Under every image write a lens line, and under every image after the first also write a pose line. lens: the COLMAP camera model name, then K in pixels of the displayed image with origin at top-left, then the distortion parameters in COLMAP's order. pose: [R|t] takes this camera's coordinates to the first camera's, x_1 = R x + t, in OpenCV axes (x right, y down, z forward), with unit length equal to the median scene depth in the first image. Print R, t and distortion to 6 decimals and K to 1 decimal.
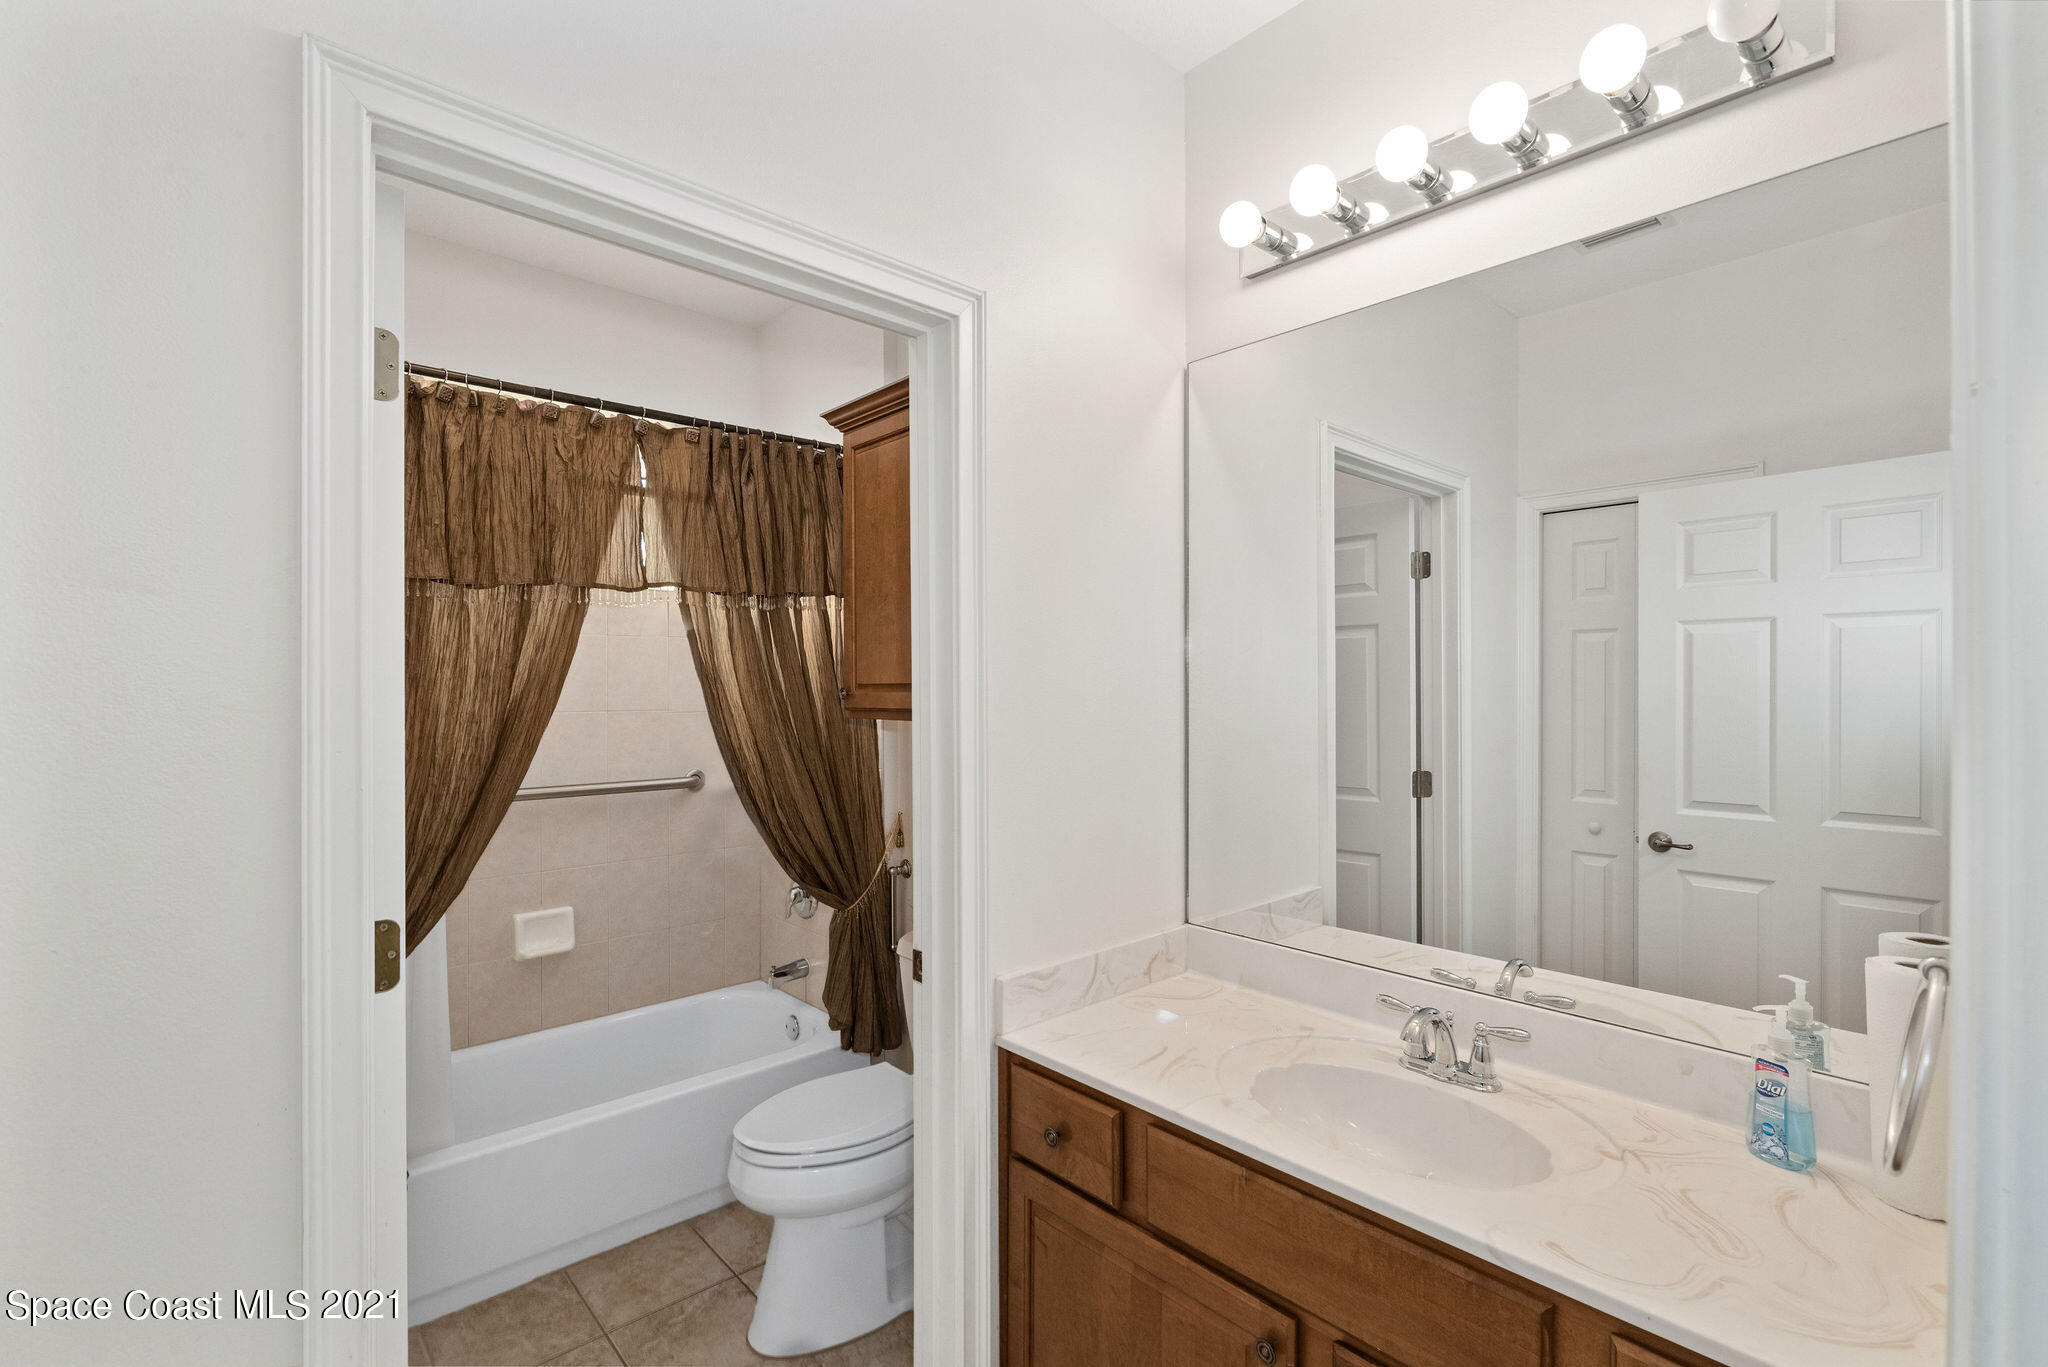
lens RADIAL K [[919.1, 0, 1015.0], [0, 919.1, 686.8], [0, 0, 1]] dist [0.007814, 0.000596]
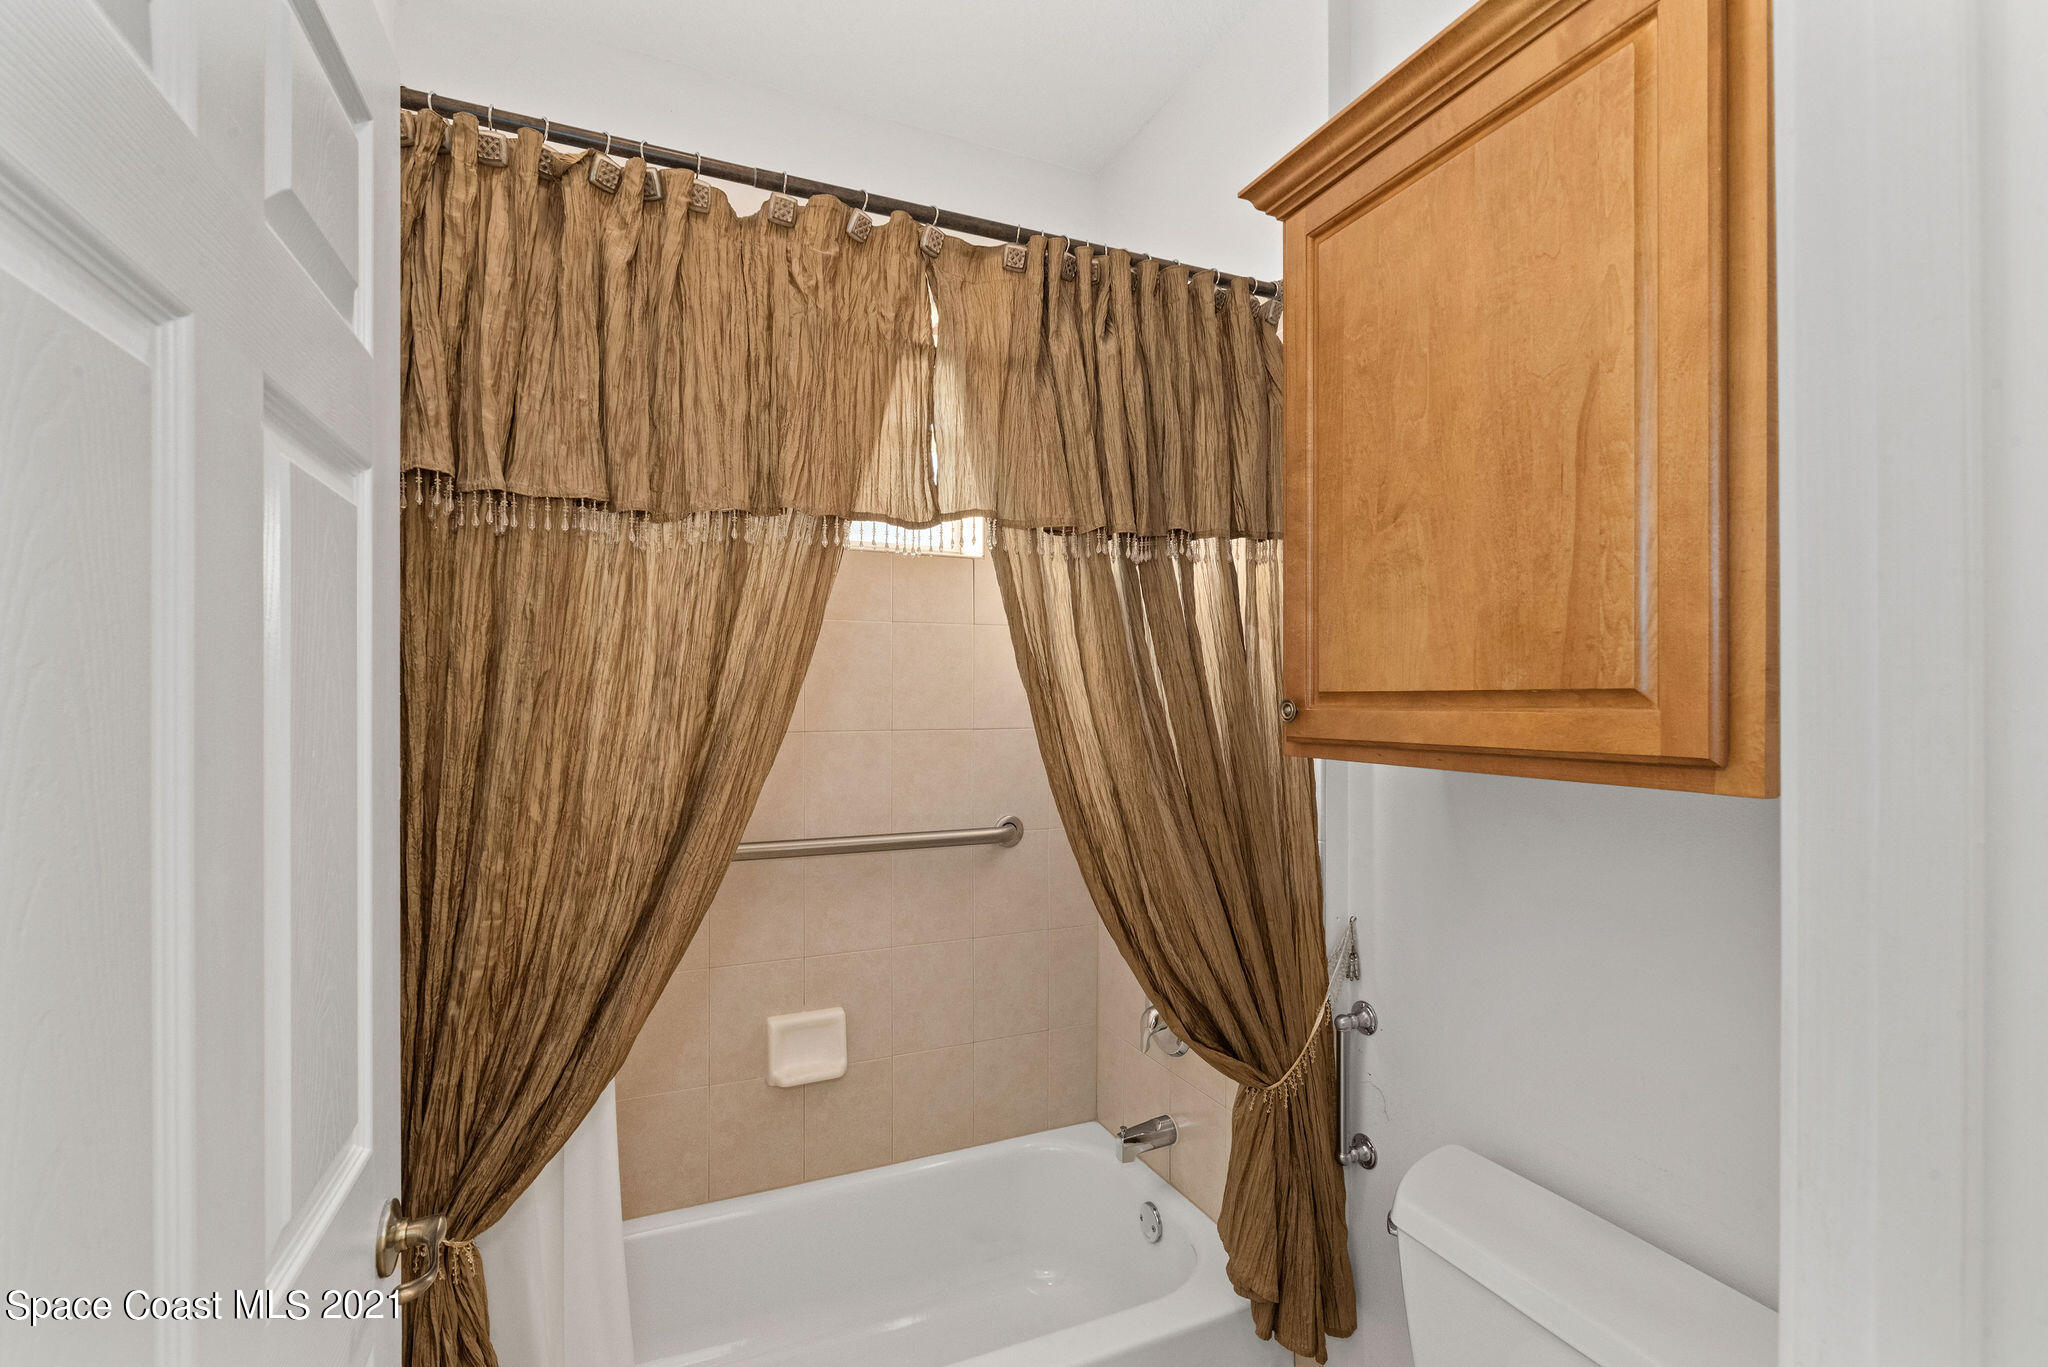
lens RADIAL K [[919.1, 0, 1028.0], [0, 919.1, 686.3], [0, 0, 1]] dist [0.007814, 0.000596]
pose [[0.954831, 0.000294, -0.297149, -0.166767], [-0.003795, 0.999930, -0.011206, 0.000187], [0.297125, 0.011827, 0.954765, 0.442982]]
